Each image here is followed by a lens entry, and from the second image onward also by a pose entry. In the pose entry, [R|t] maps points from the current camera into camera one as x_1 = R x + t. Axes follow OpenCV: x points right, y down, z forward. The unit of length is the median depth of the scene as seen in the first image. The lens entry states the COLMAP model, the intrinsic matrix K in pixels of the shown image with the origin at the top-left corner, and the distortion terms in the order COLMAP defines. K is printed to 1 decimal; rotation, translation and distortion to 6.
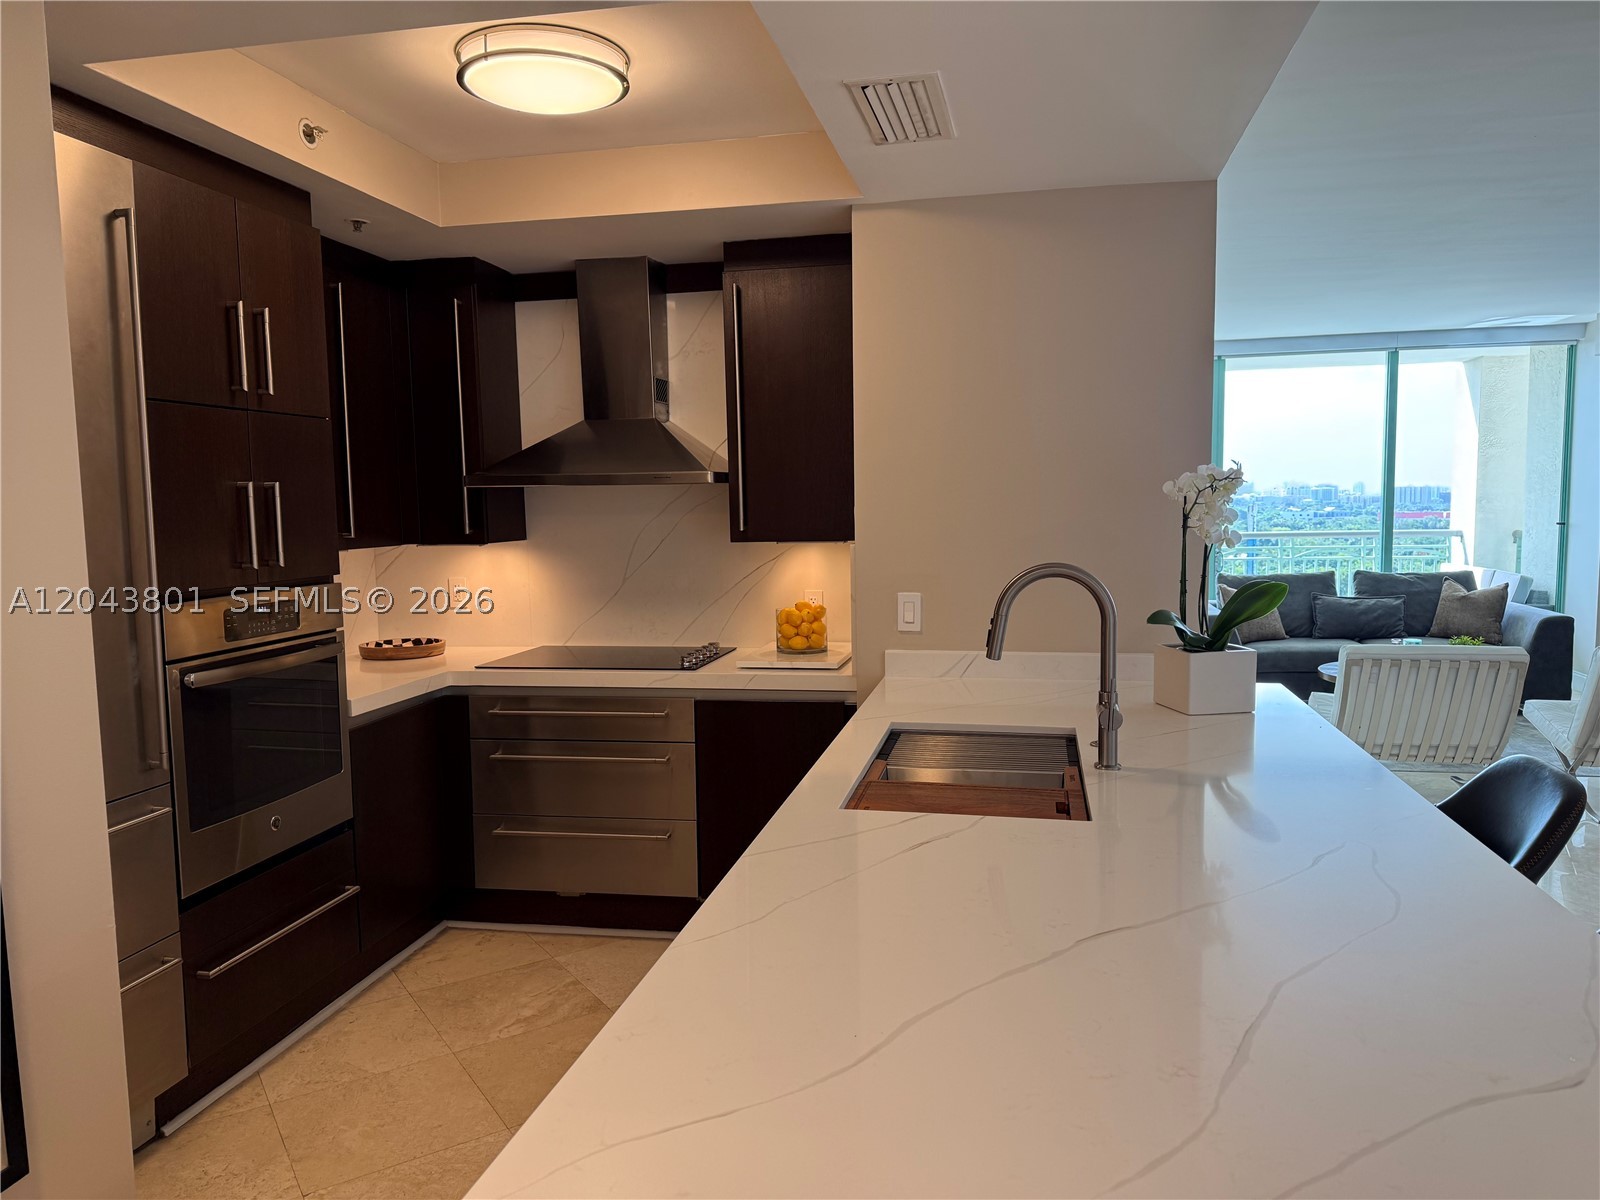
lens RADIAL K [[1119.1, 0, 800.0], [0, 1119.1, 600.0], [0, 0, 1]] dist [0.058491, -0.077539]
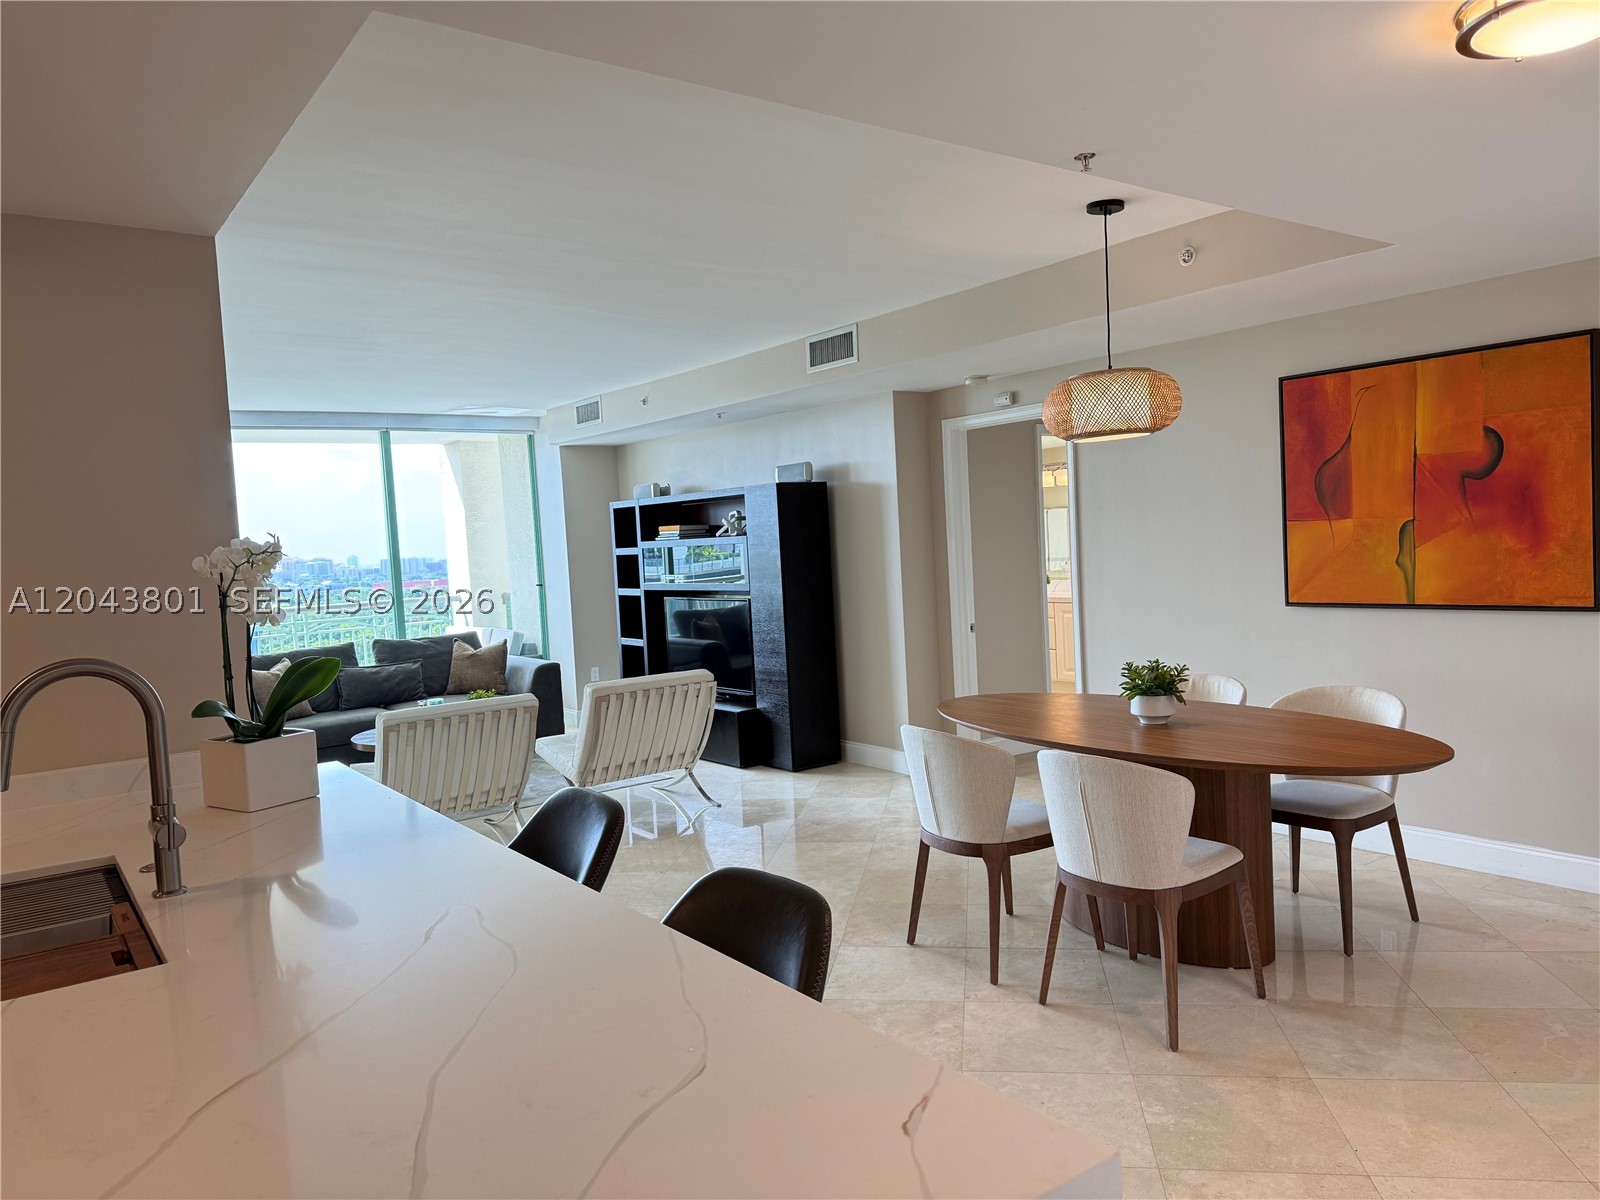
lens RADIAL K [[1119.1, 0, 800.0], [0, 1119.1, 600.0], [0, 0, 1]] dist [0.058491, -0.077539]
pose [[0.669088, -0.059285, 0.740814, -0.014277], [0.108311, 0.993949, -0.018282, -0.002031], [-0.735248, 0.092470, 0.671461, 0.031512]]
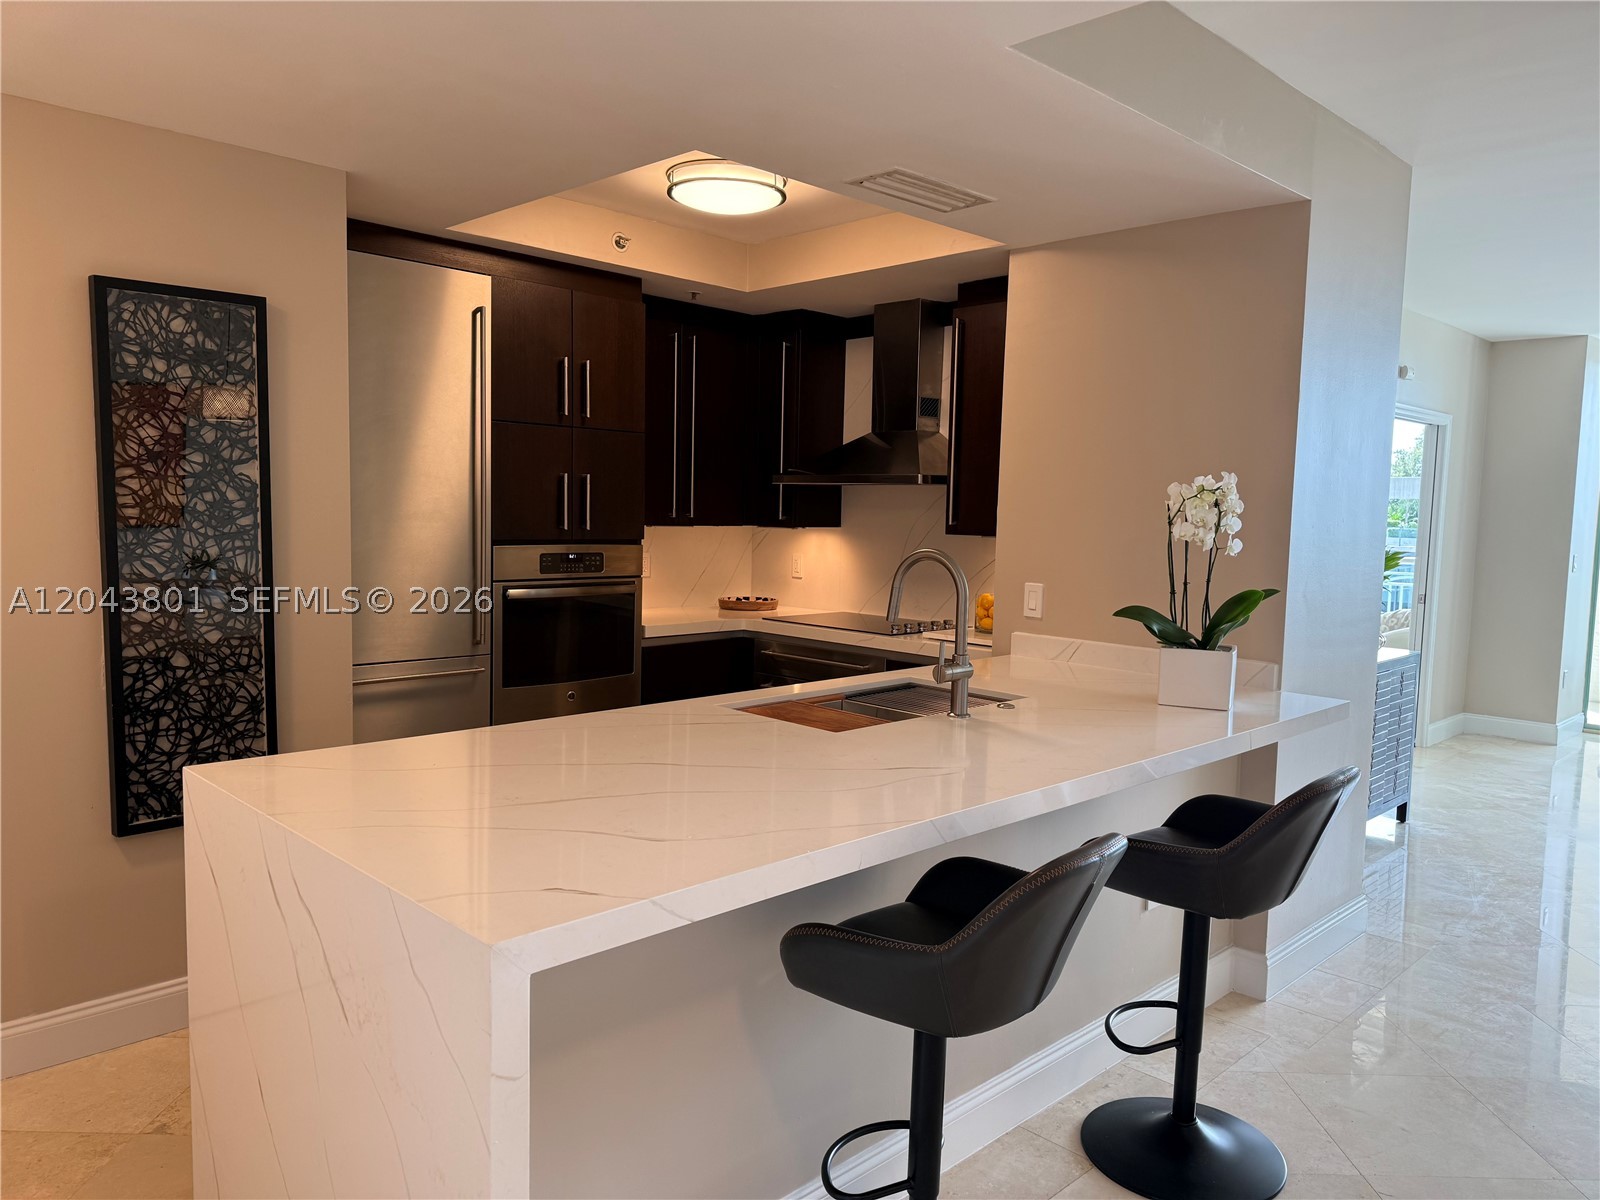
lens RADIAL K [[1126.7, 0, 804.9], [0, 1126.7, 569.3], [0, 0, 1]] dist [0.097105, -0.130027]
pose [[0.829557, 0.069728, -0.554052, 0.437504], [-0.088761, 0.996024, -0.007546, 0.006968], [0.551323, 0.055438, 0.832448, -0.071865]]
